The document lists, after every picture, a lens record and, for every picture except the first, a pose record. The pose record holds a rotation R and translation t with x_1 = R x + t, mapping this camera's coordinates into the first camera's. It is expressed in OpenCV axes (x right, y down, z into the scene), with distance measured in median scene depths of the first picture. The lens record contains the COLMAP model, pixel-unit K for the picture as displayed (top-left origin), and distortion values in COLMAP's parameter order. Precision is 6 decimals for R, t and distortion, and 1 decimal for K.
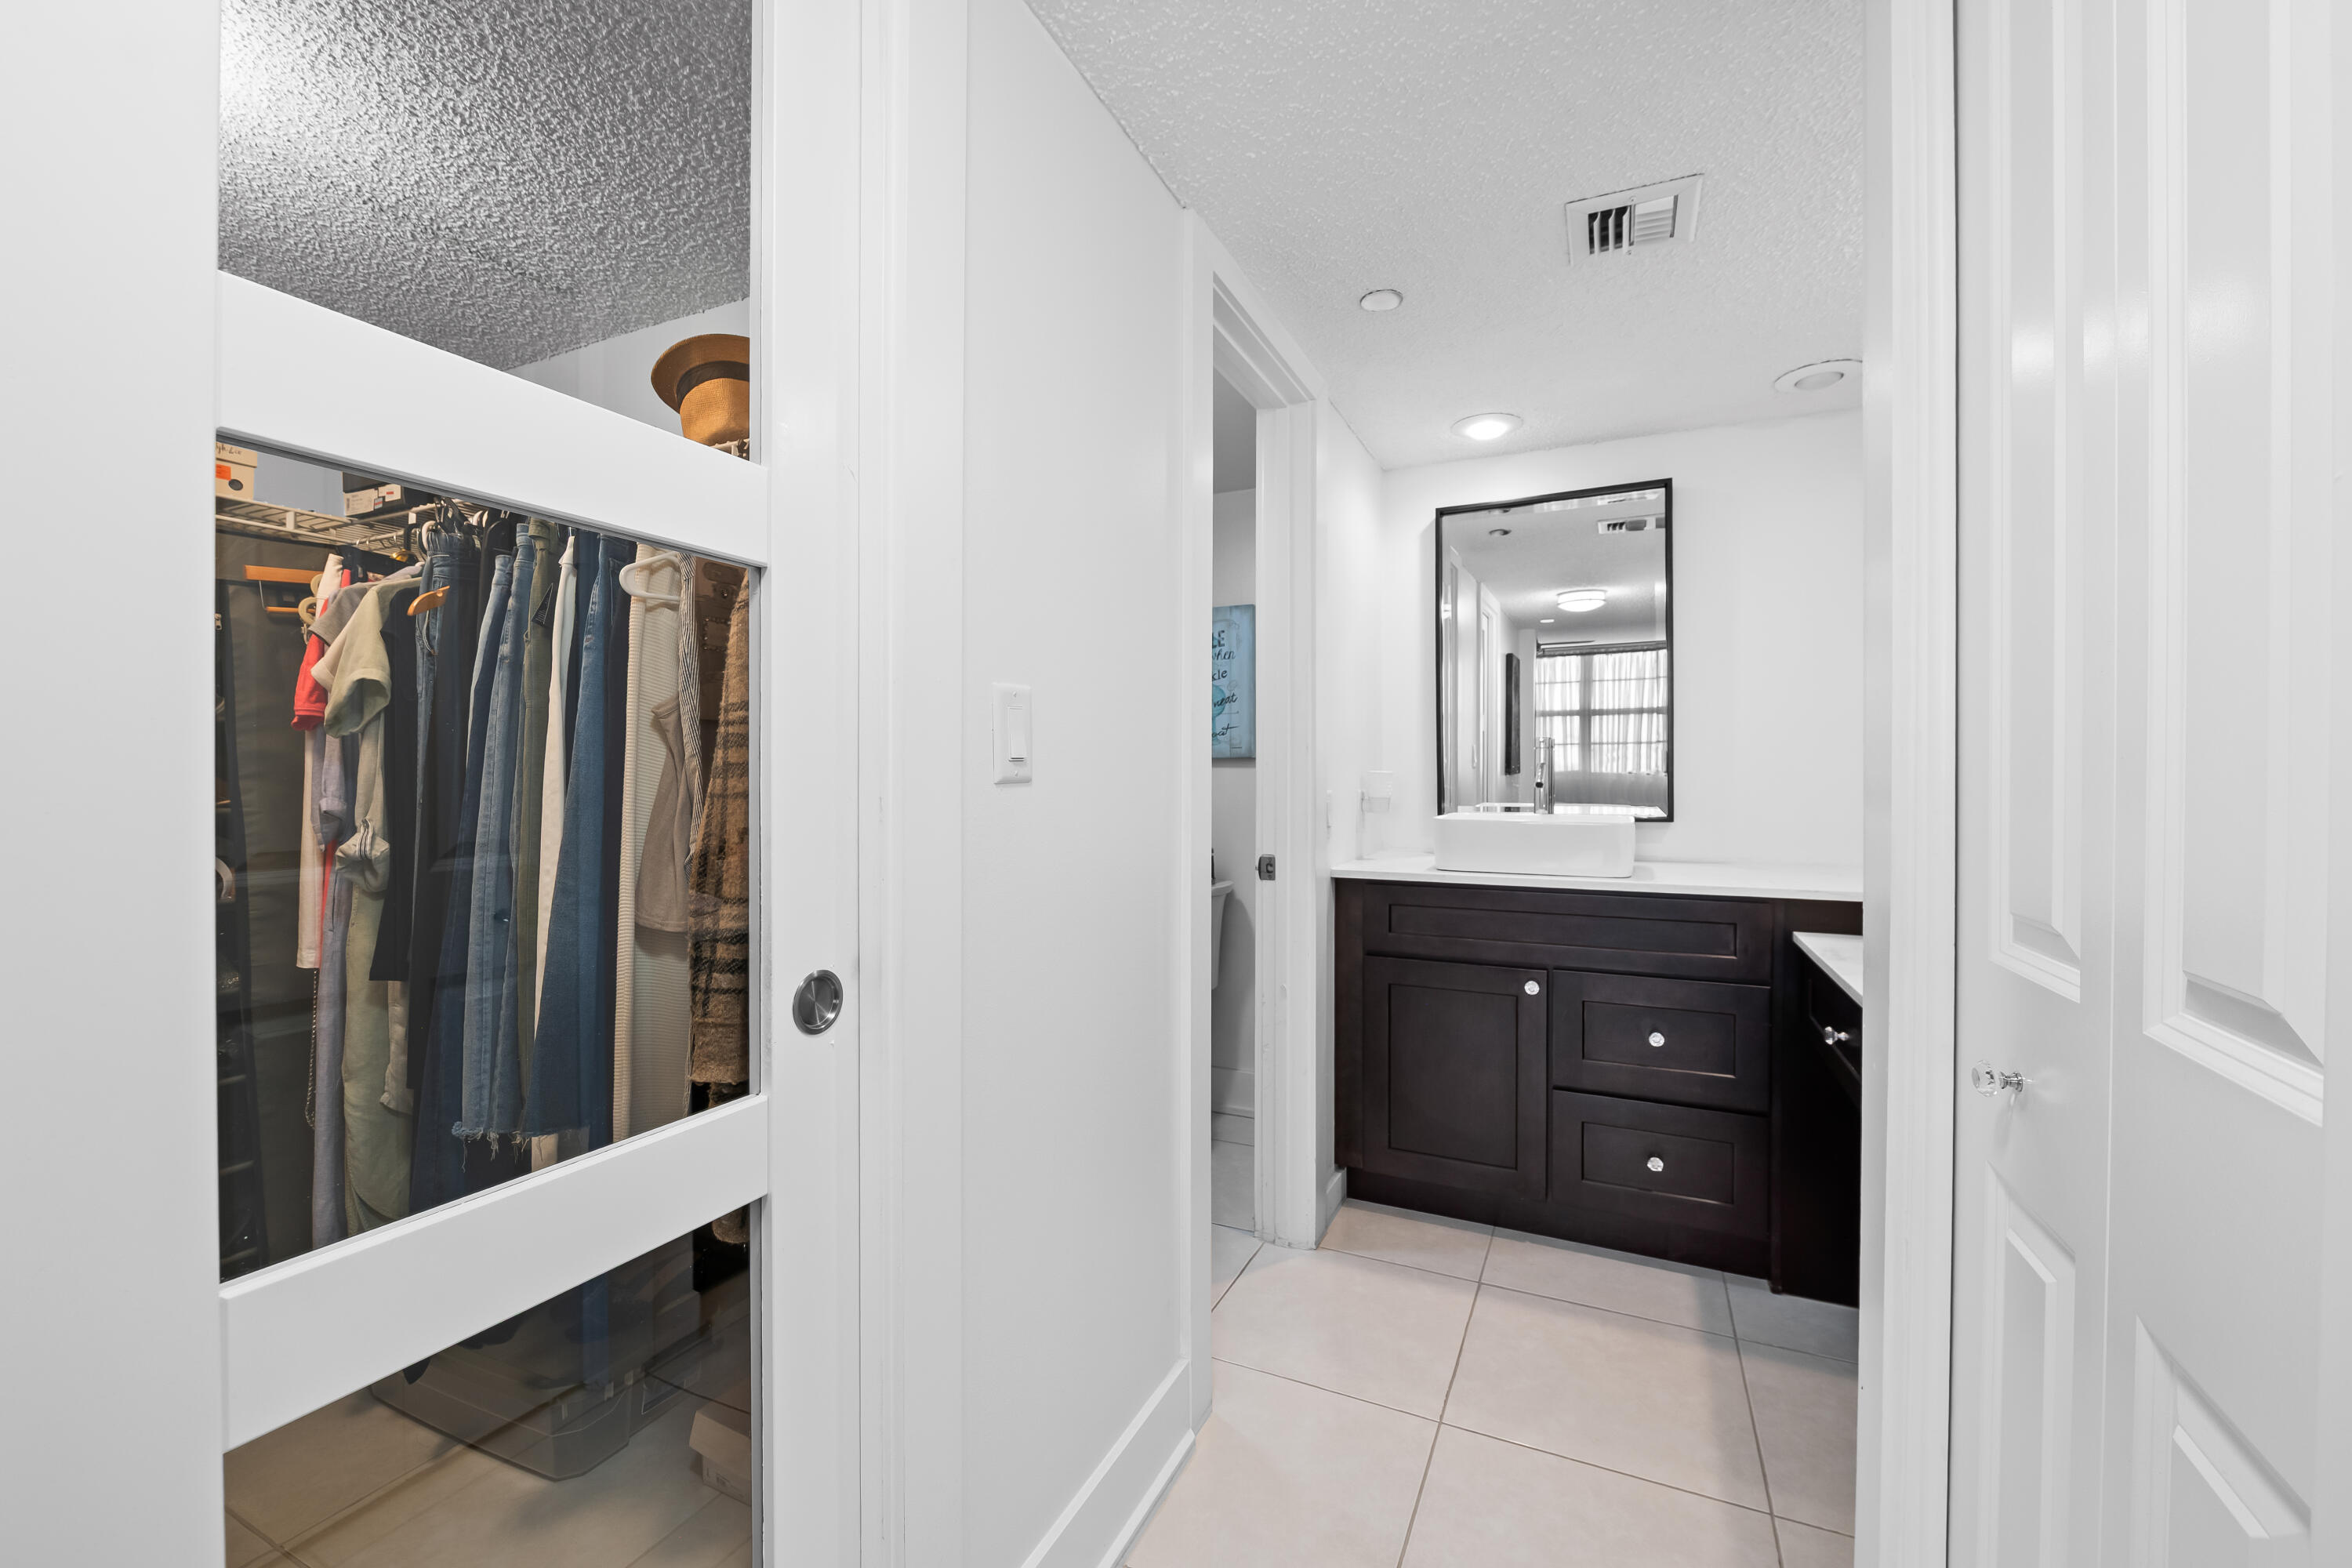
lens RADIAL K [[943.0, 0, 1188.7], [0, 943.0, 786.5], [0, 0, 1]] dist [-0.006123, -0.001171]
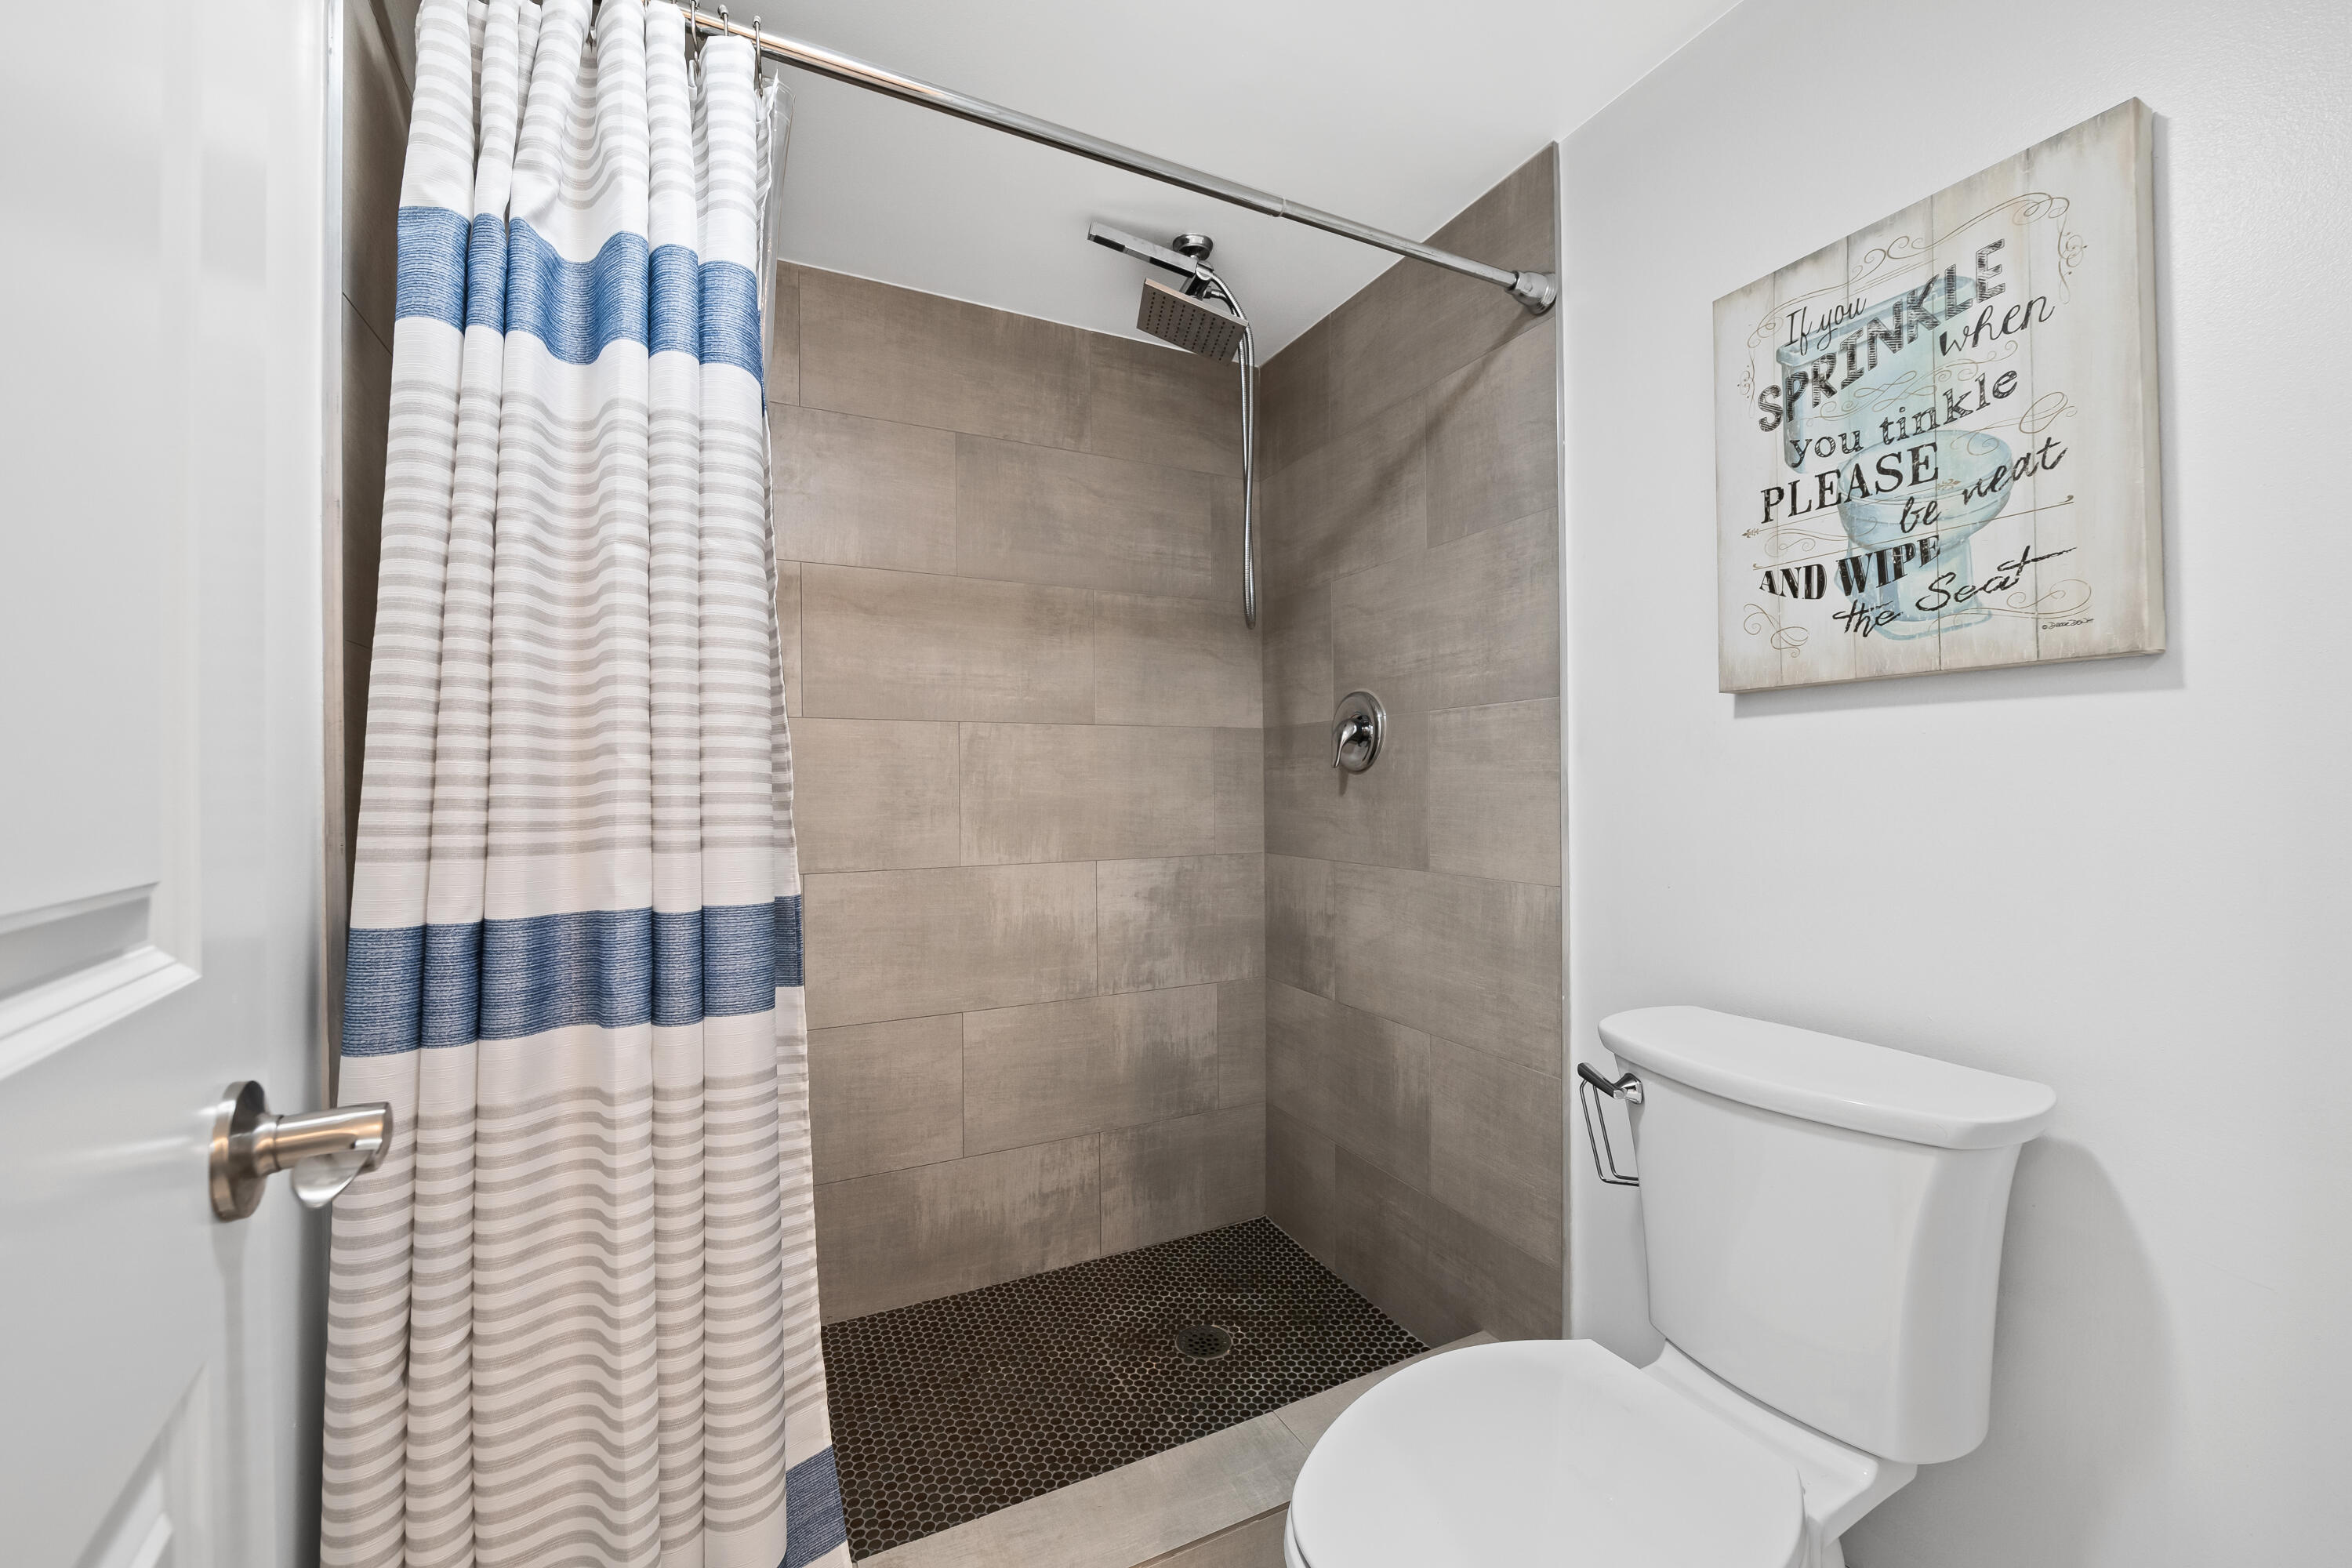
lens RADIAL K [[943.0, 0, 1192.1], [0, 943.0, 773.2], [0, 0, 1]] dist [-0.006123, -0.001171]
pose [[0.784105, -0.009663, -0.620553, 0.016202], [0.000857, 0.999895, -0.014487, 0.008243], [0.620627, 0.010828, 0.784031, 0.540460]]
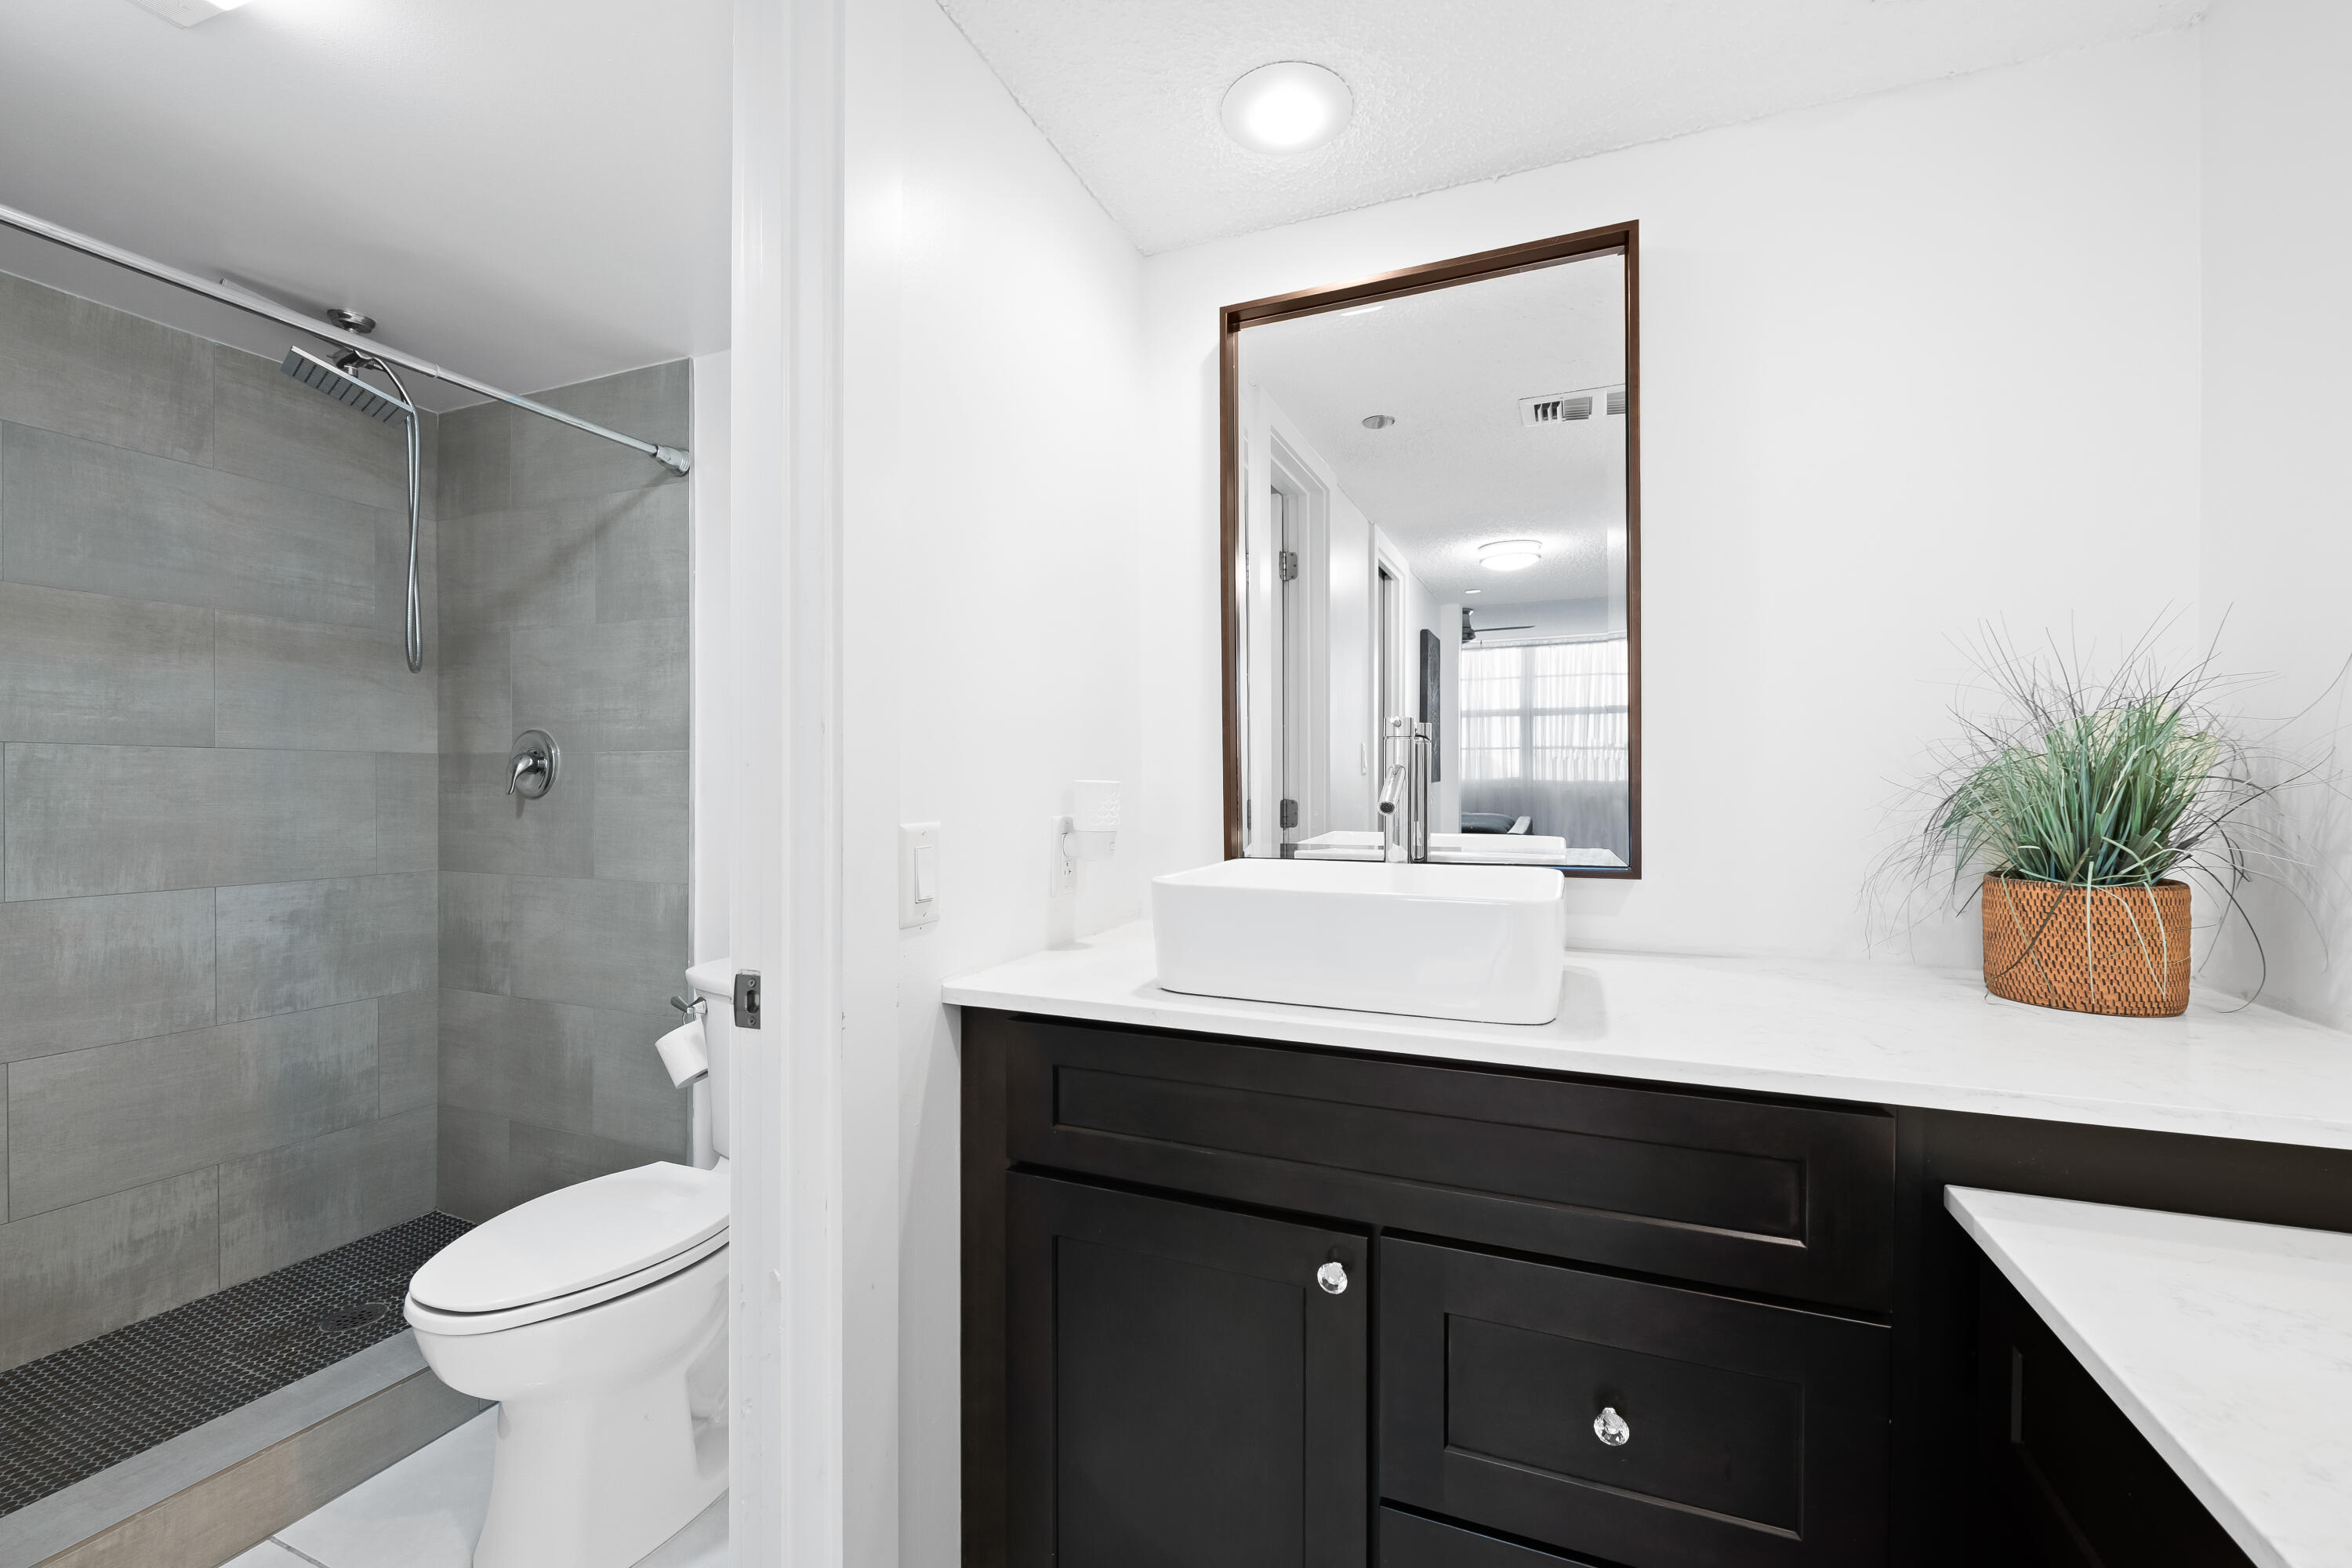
lens RADIAL K [[943.0, 0, 1197.5], [0, 943.0, 785.0], [0, 0, 1]] dist [-0.006123, -0.001171]
pose [[0.998526, 0.005254, 0.054012, 0.175380], [-0.004917, 0.999968, -0.006364, -0.007865], [-0.054043, 0.006089, 0.998520, 0.357565]]
